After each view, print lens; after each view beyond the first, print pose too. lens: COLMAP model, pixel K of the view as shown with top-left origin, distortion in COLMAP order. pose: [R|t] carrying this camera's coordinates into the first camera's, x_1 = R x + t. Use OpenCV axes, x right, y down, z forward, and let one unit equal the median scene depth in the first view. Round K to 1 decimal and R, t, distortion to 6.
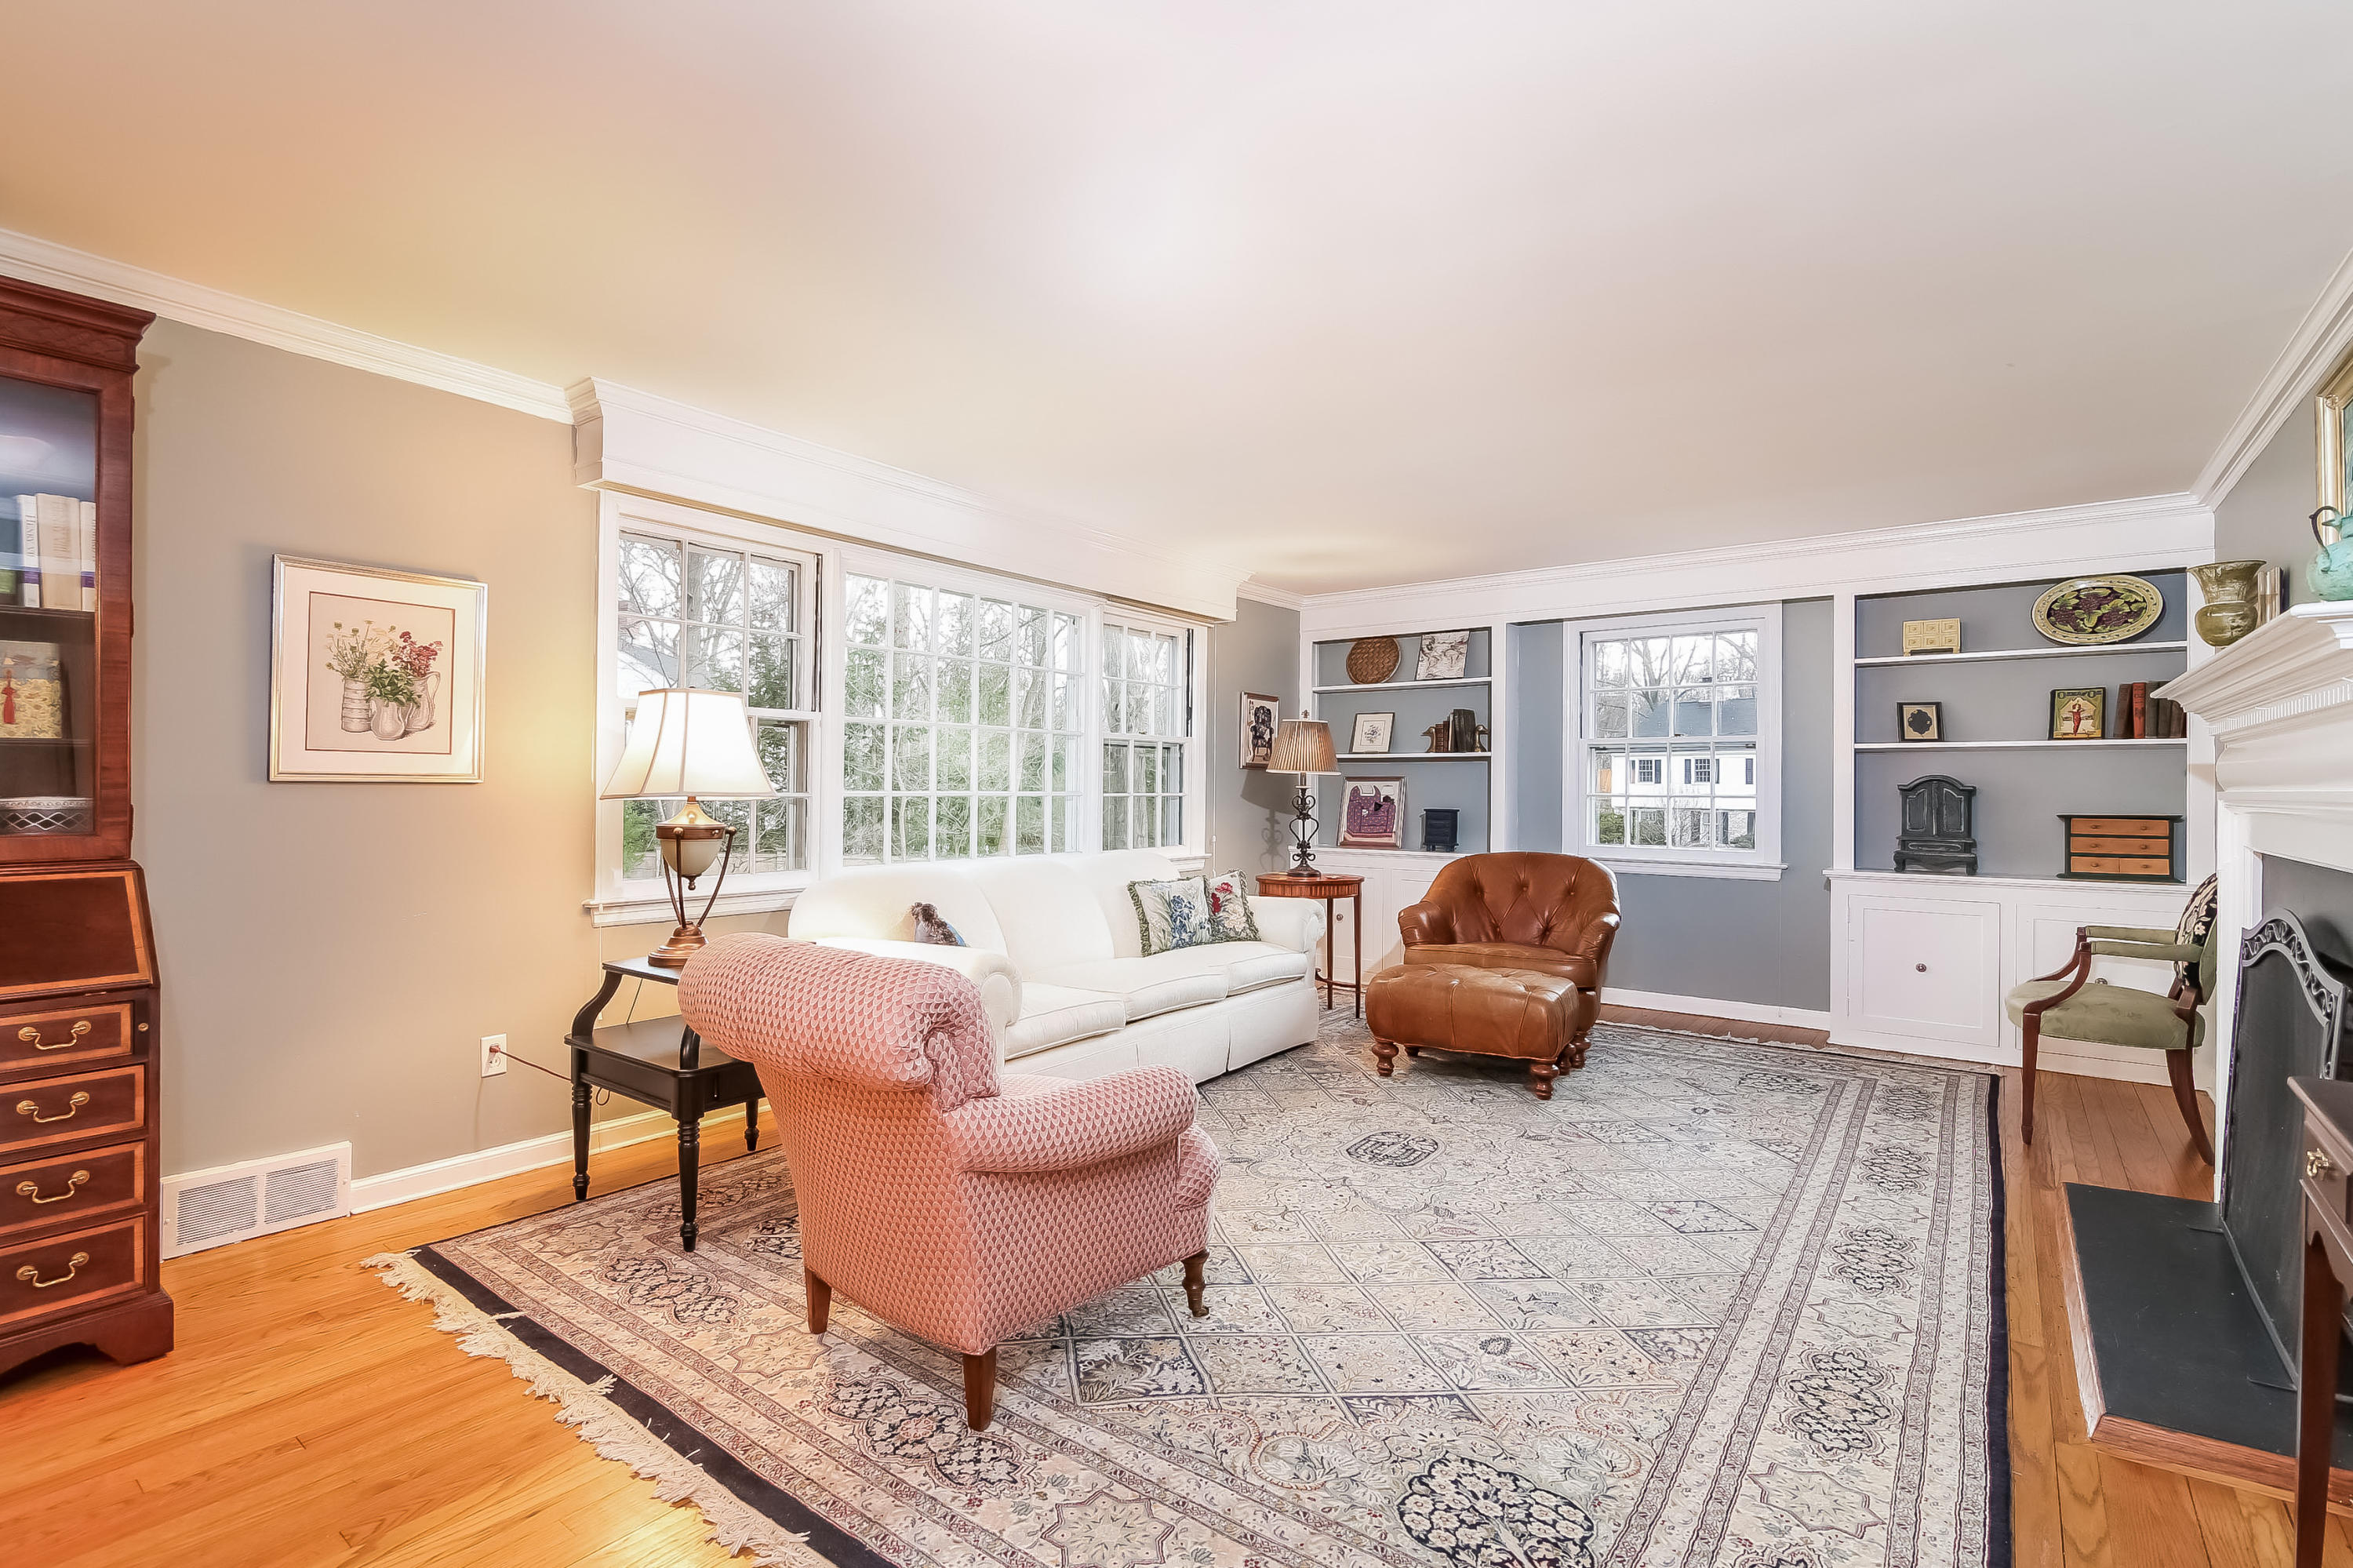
lens RADIAL K [[1090.7, 0, 1169.4], [0, 1090.7, 787.1], [0, 0, 1]] dist [0.002580, 0.000225]
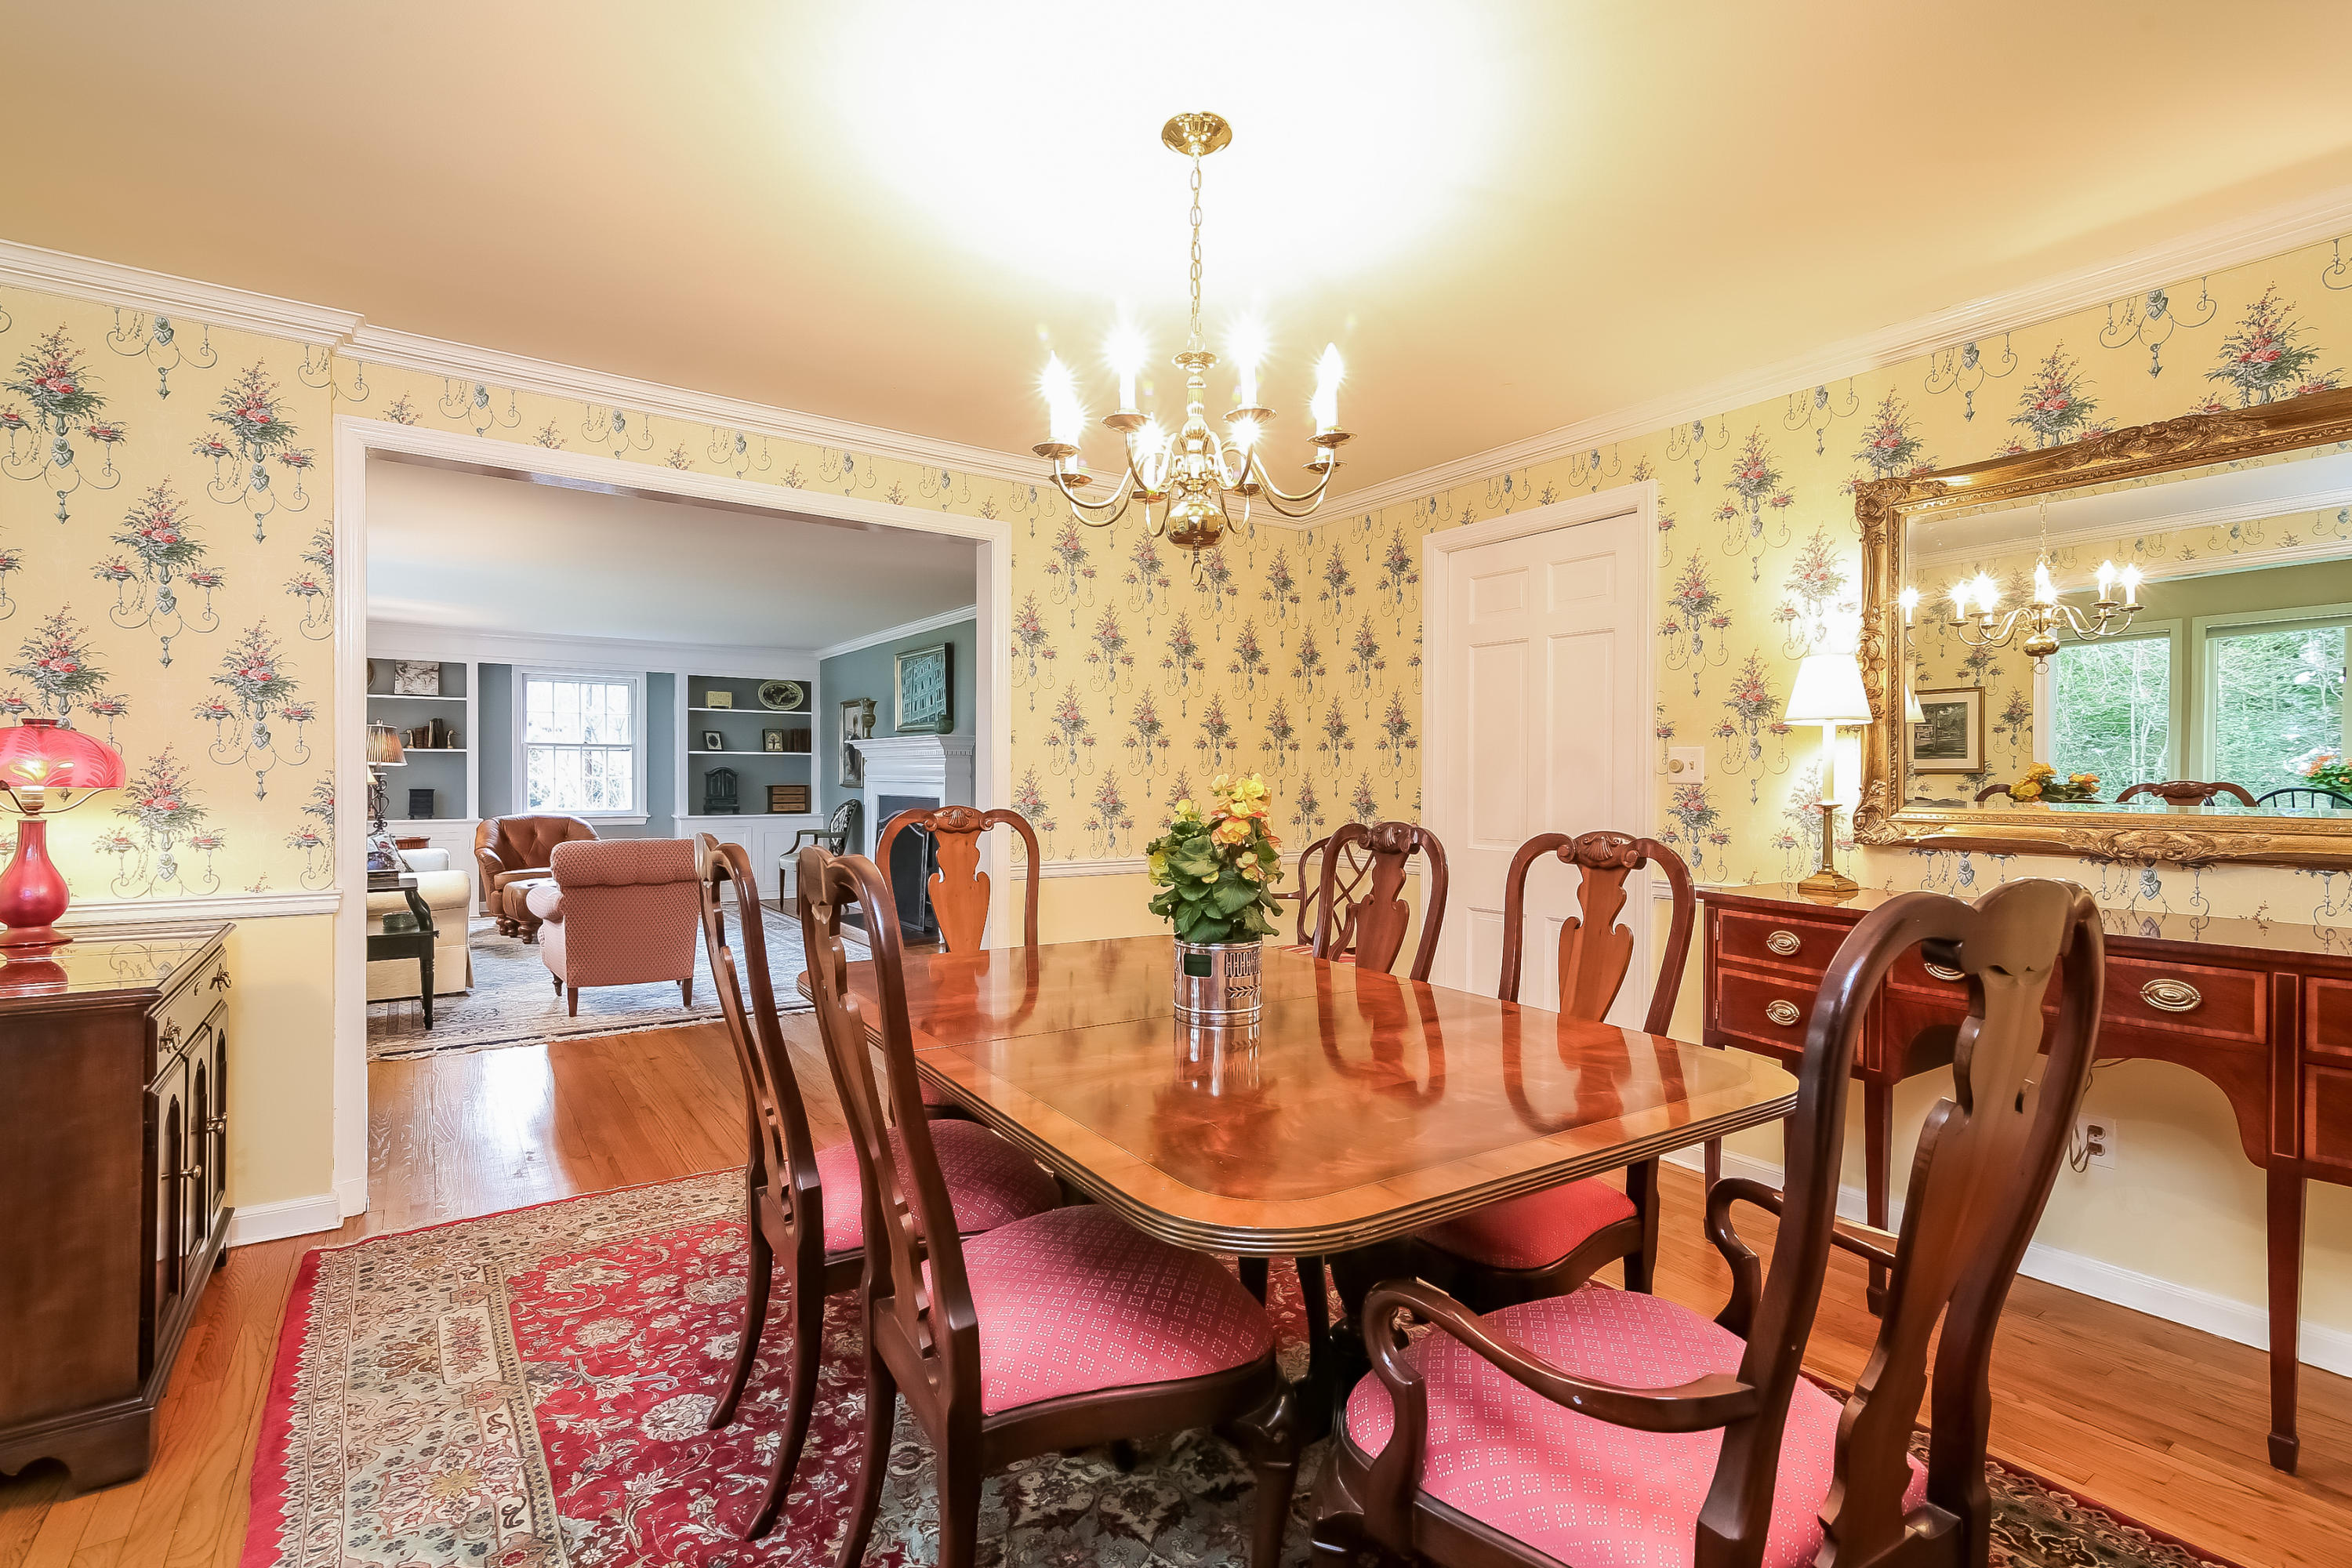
lens RADIAL K [[1090.2, 0, 1171.4], [0, 1090.2, 779.1], [0, 0, 1]] dist [0.002580, 0.000225]
pose [[0.310027, -0.007451, 0.950698, -0.997500], [-0.005304, 0.999940, 0.009567, -0.012288], [-0.950713, -0.008009, 0.309969, -0.451289]]
